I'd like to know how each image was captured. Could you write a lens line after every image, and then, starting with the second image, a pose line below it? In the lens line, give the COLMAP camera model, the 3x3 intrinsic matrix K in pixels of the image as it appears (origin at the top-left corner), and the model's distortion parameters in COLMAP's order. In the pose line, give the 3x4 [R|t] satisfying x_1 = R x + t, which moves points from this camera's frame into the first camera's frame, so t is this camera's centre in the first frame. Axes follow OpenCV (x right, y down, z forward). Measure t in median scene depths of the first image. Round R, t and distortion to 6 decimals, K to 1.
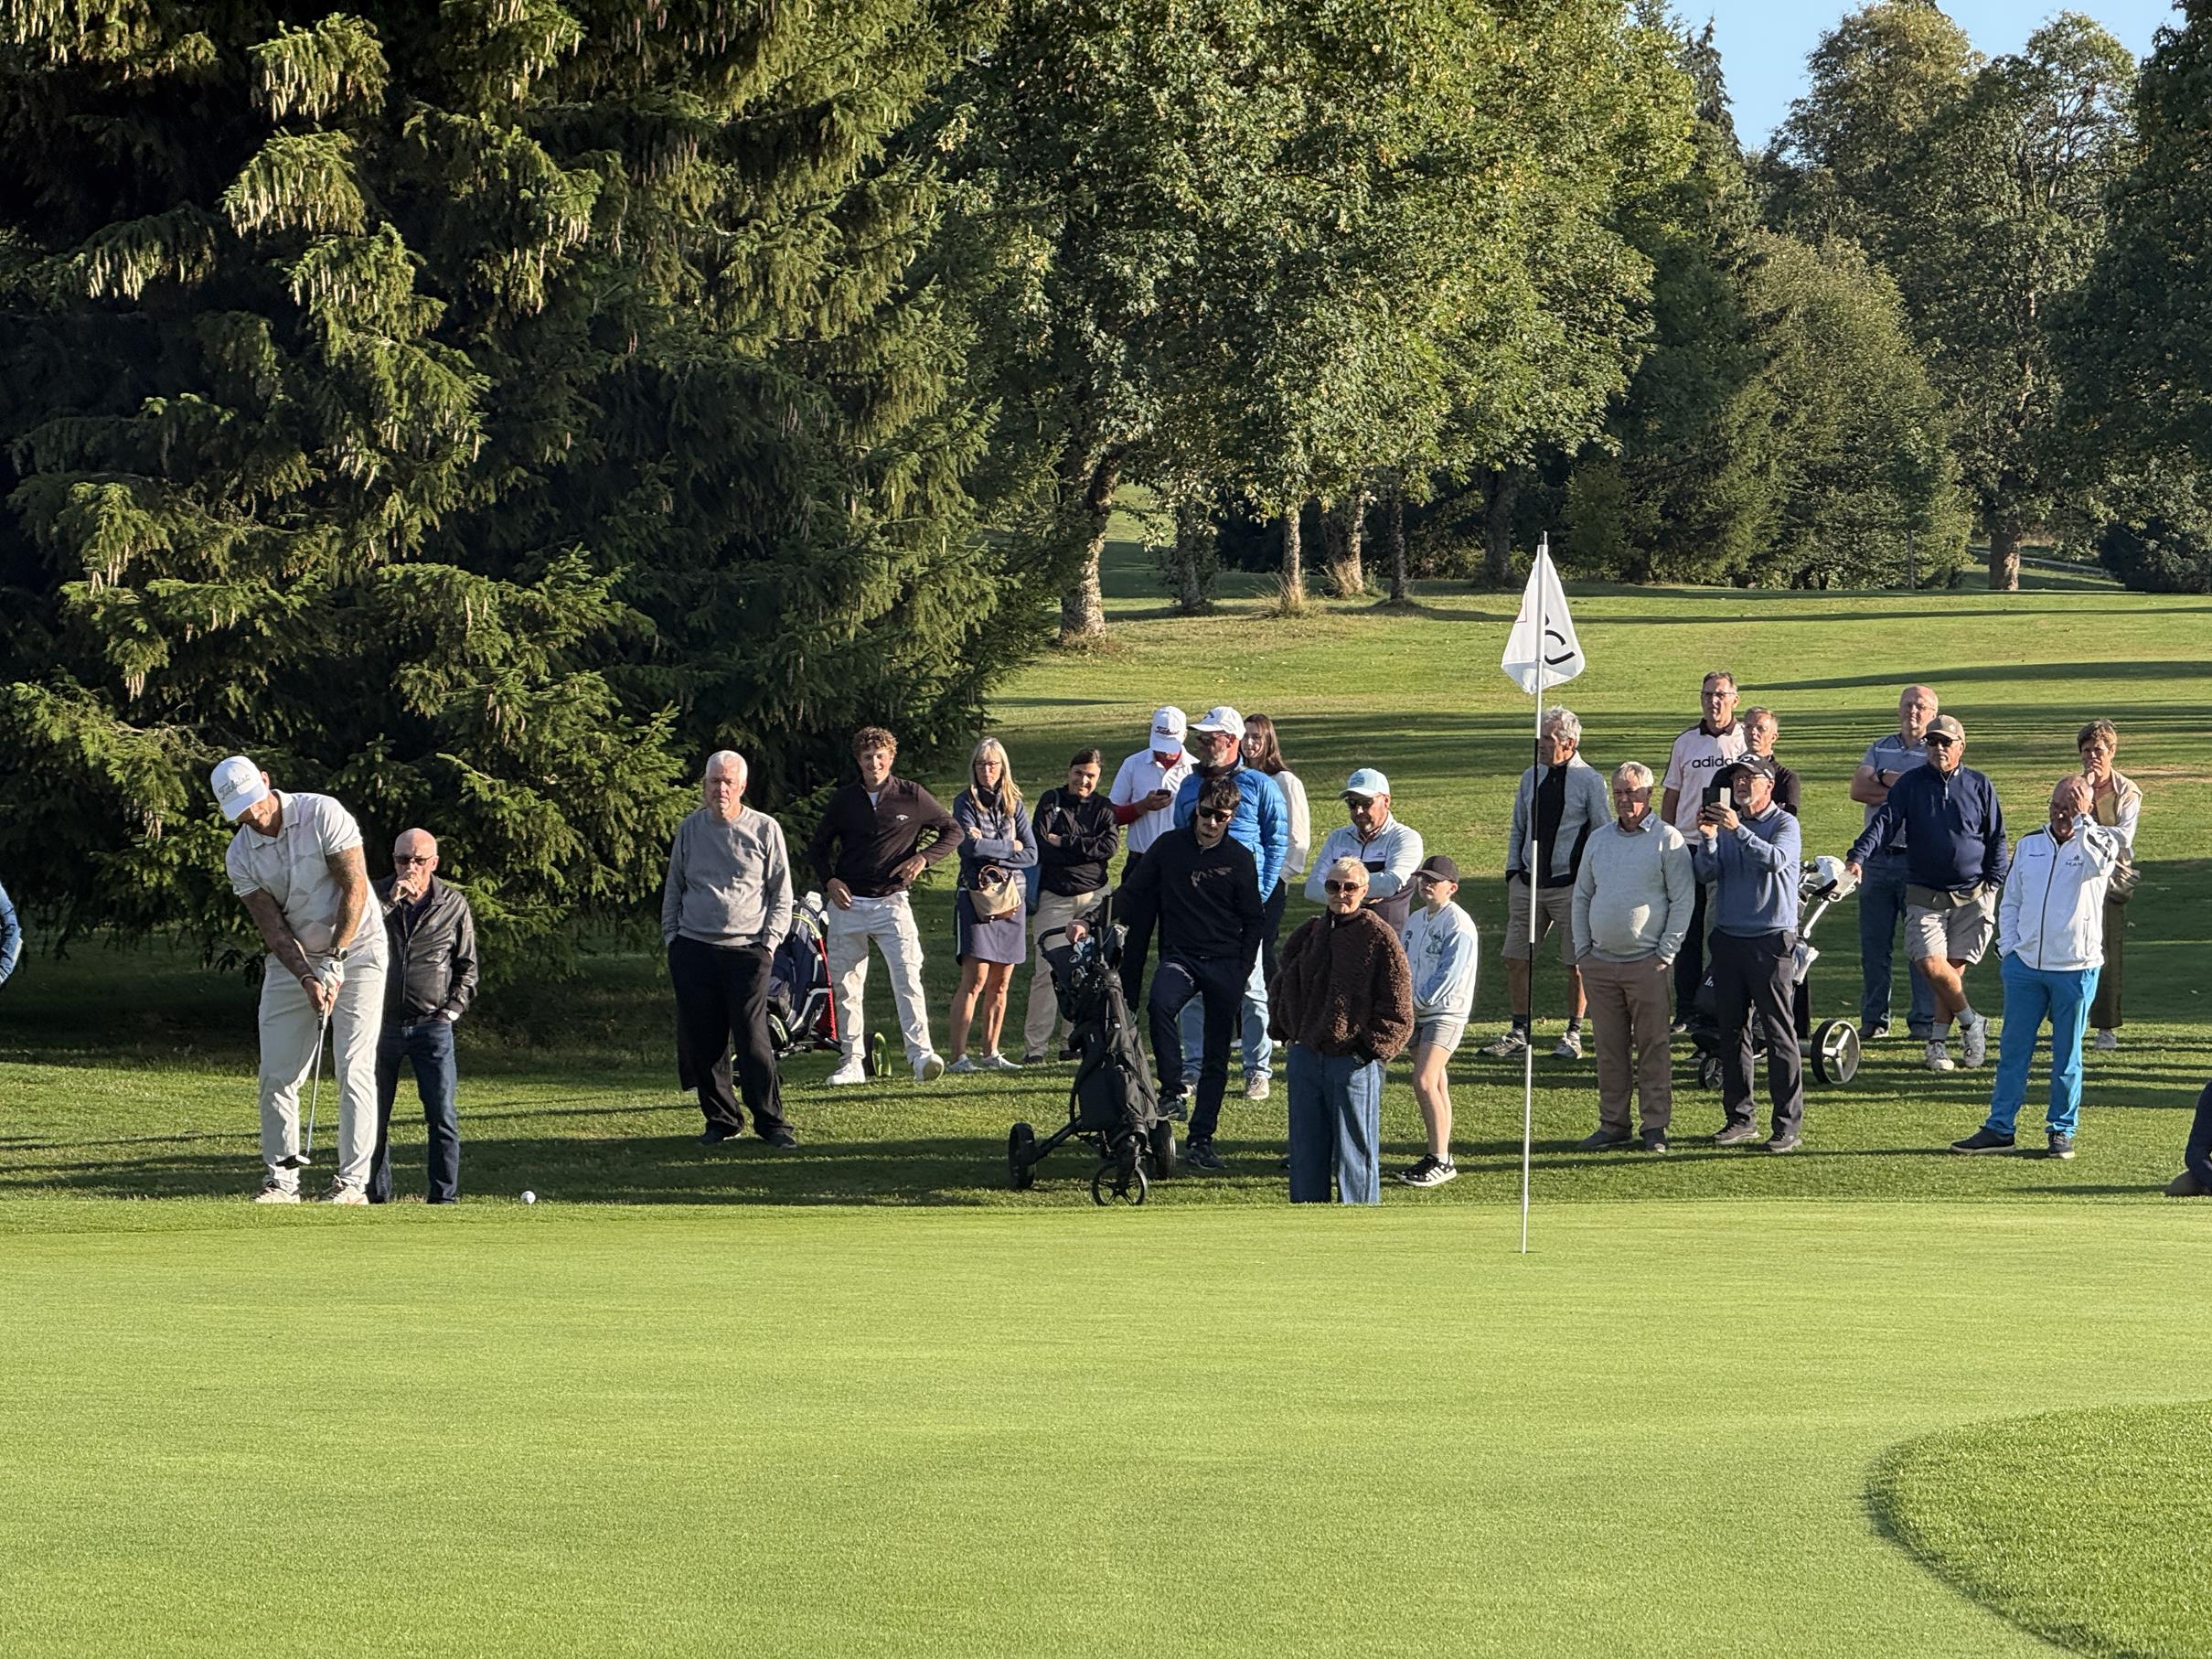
lens RADIAL K [[7576.1, 0, 1122.9], [0, 7576.1, 844.7], [0, 0, 1]] dist [0.179093, 0.000000]
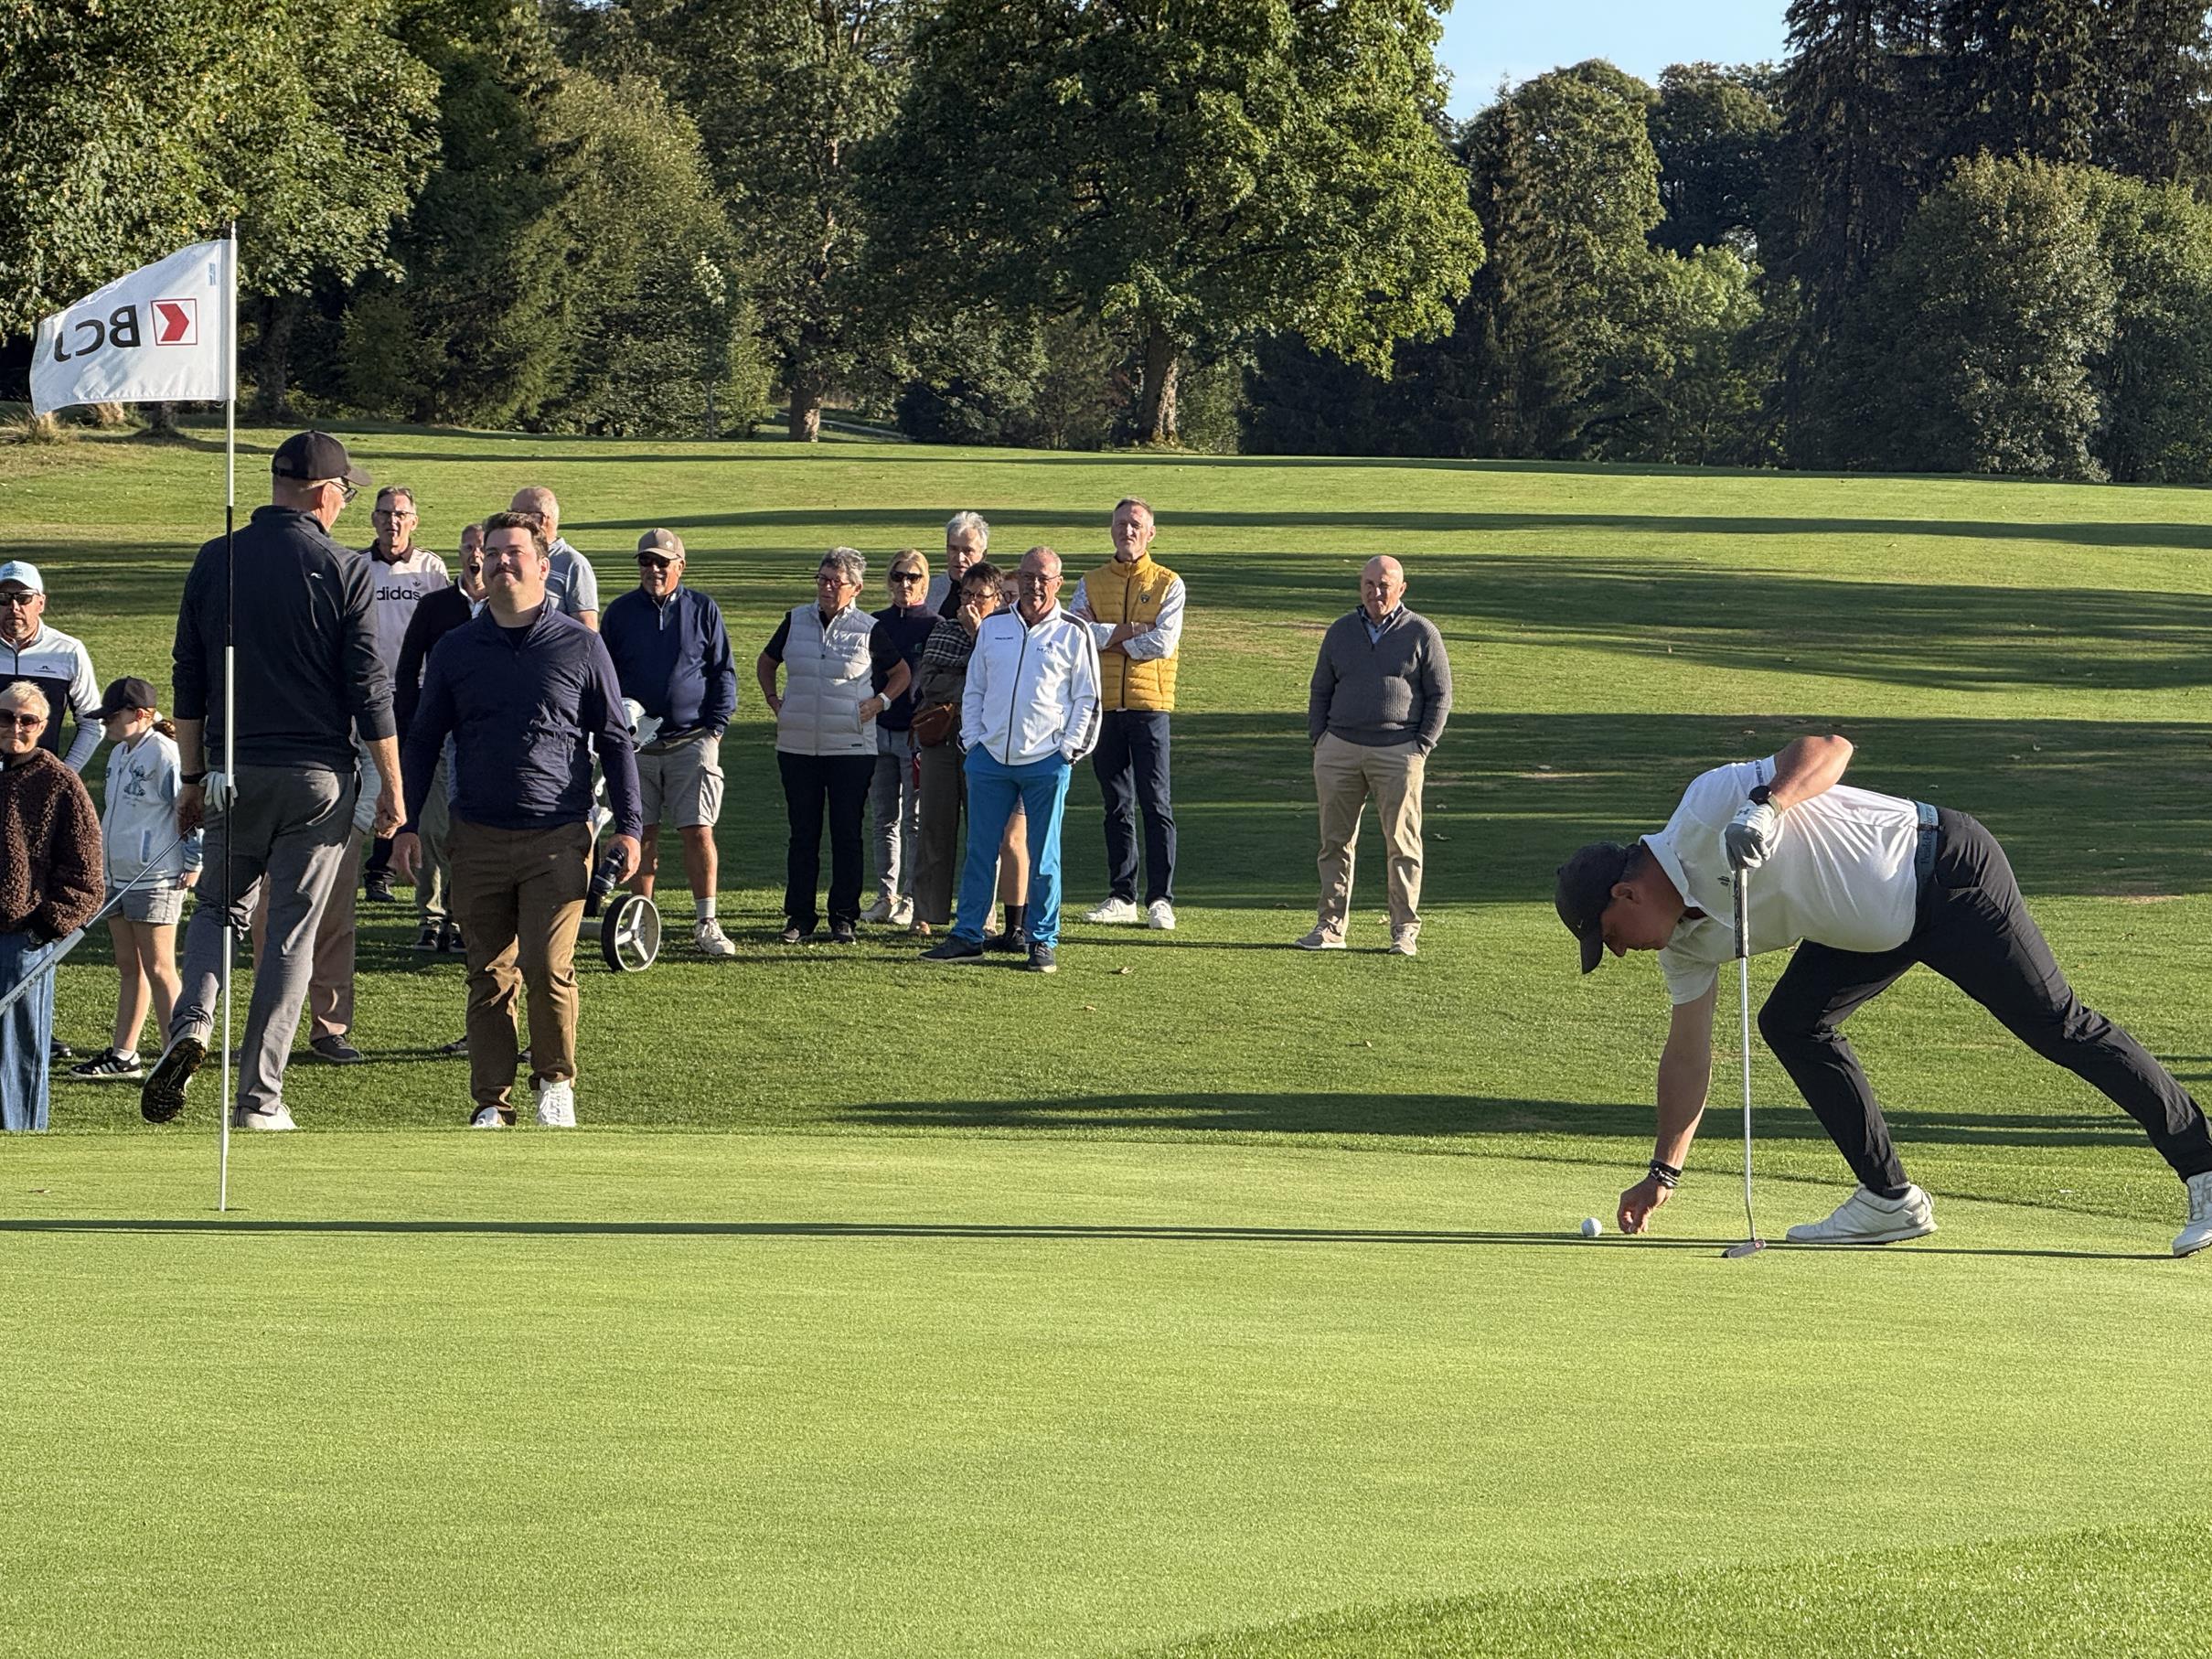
lens RADIAL K [[7645.3, 0, 1143.5], [0, 7645.3, 873.0], [0, 0, 1]] dist [0.202053, 0.000000]
pose [[0.986930, 0.010313, 0.160819, 0.008284], [-0.013704, 0.999706, 0.019987, 0.002113], [-0.160565, -0.021930, 0.986782, 0.100067]]
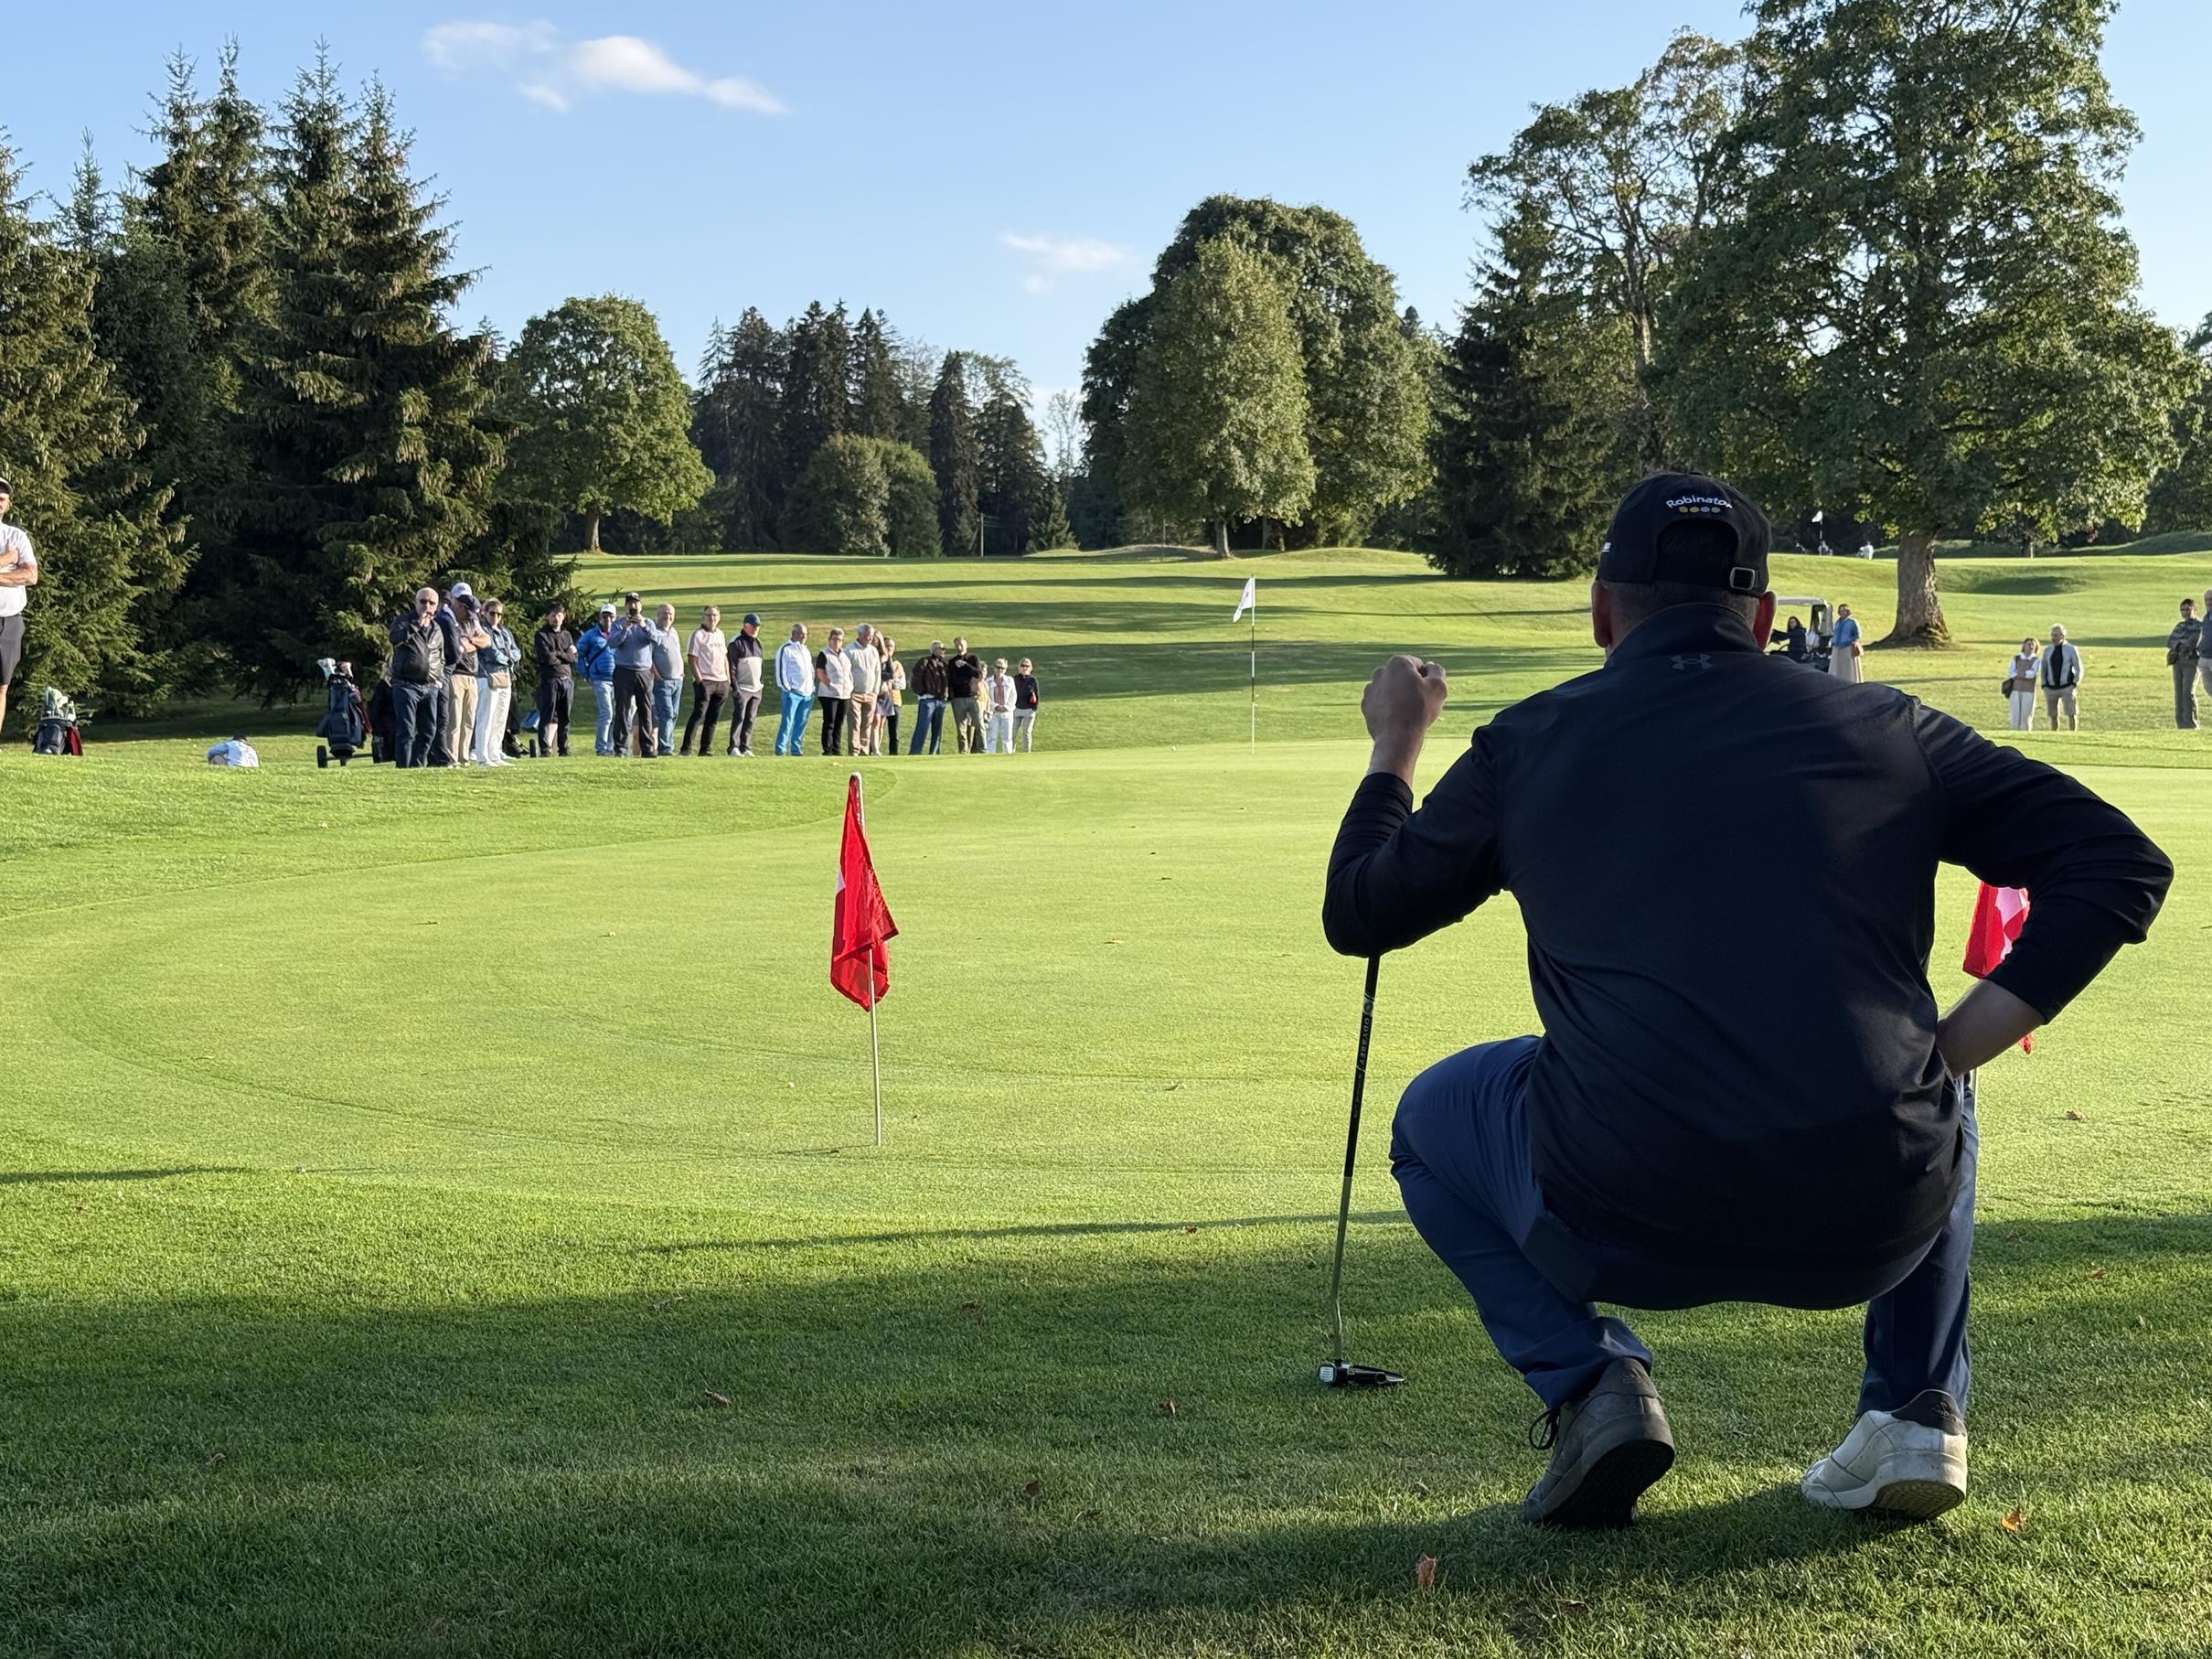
lens RADIAL K [[2994.1, 0, 1094.2], [0, 2994.1, 847.9], [0, 0, 1]] dist [0.097425, 0.000000]
pose [[0.922516, -0.049704, 0.382745, -0.237274], [0.023646, 0.997089, 0.072491, -0.005088], [-0.385234, -0.057824, 0.921006, -0.165013]]
